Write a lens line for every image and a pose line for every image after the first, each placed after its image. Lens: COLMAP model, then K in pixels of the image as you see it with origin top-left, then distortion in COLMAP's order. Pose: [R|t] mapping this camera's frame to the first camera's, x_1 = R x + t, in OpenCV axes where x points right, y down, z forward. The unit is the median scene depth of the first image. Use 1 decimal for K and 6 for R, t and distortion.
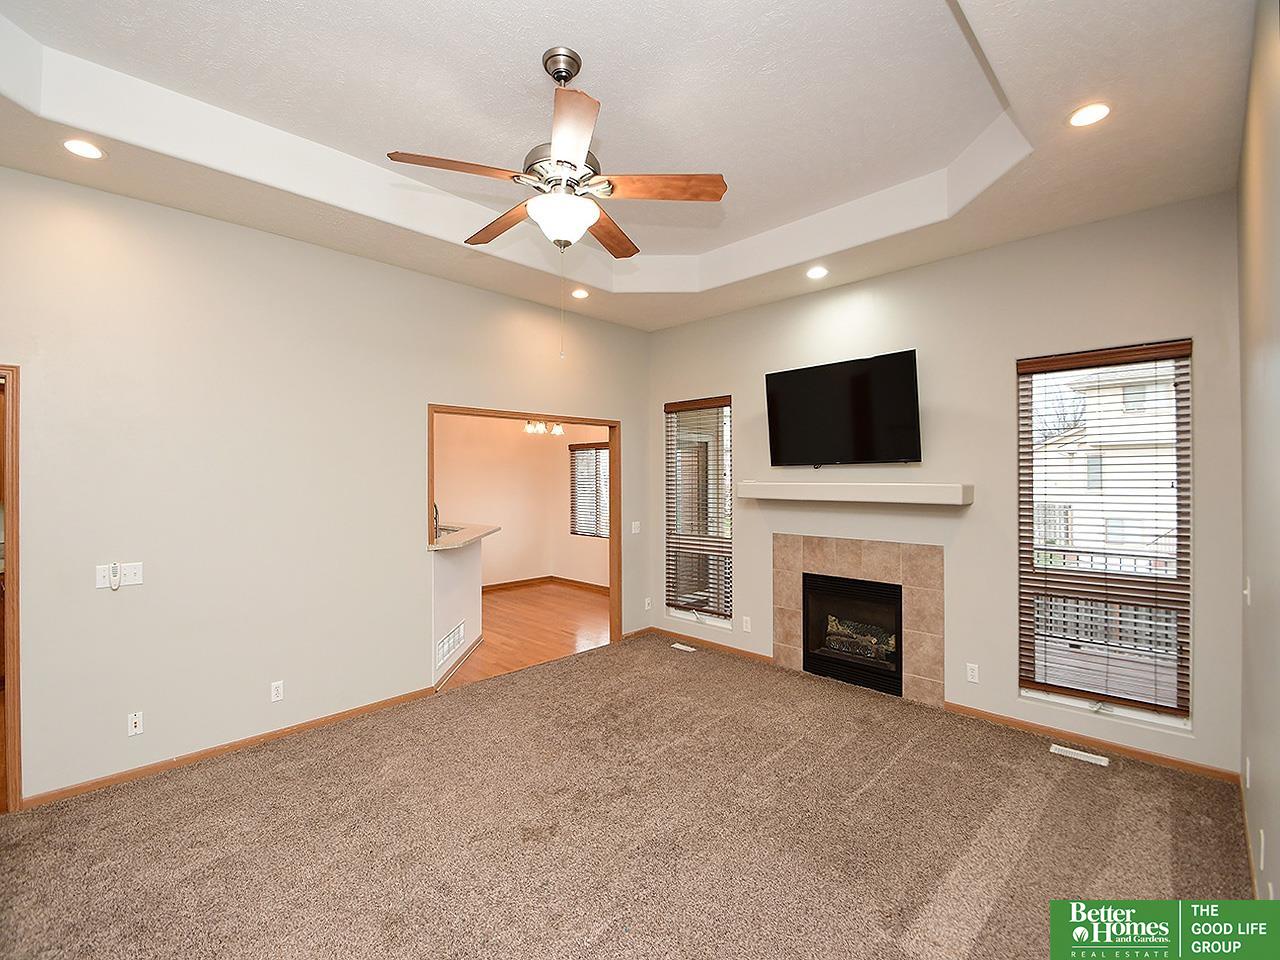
lens RADIAL K [[577.9, 0, 646.2], [0, 577.9, 475.7], [0, 0, 1]] dist [0.010307, -0.005116]
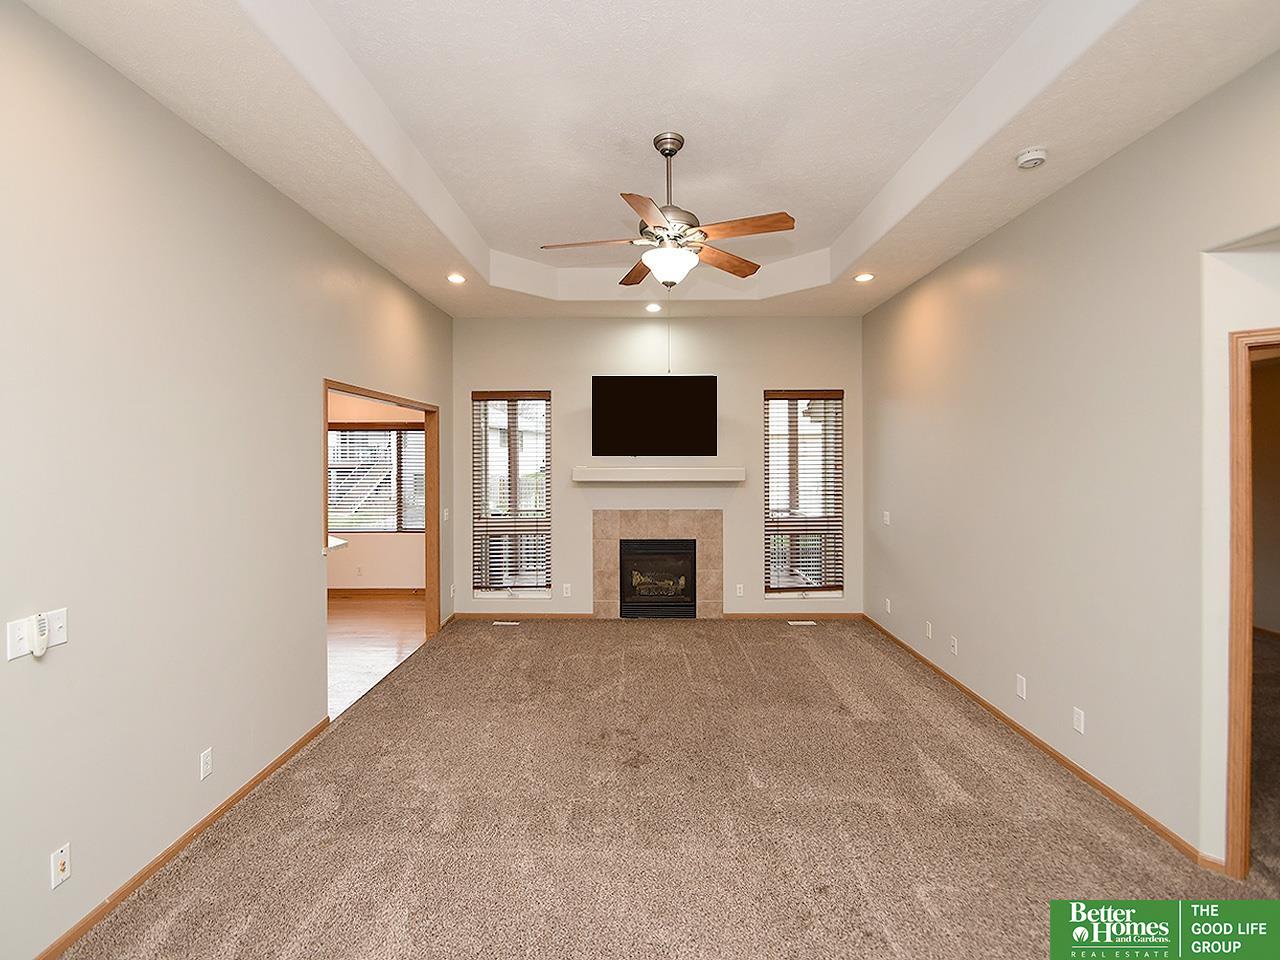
lens RADIAL K [[577.9, 0, 649.6], [0, 577.9, 457.7], [0, 0, 1]] dist [0.010307, -0.005116]
pose [[0.709430, -0.000112, 0.704776, -0.623054], [-0.000930, 0.999999, 0.001096, -0.012132], [-0.704775, -0.001433, 0.709430, 0.074129]]
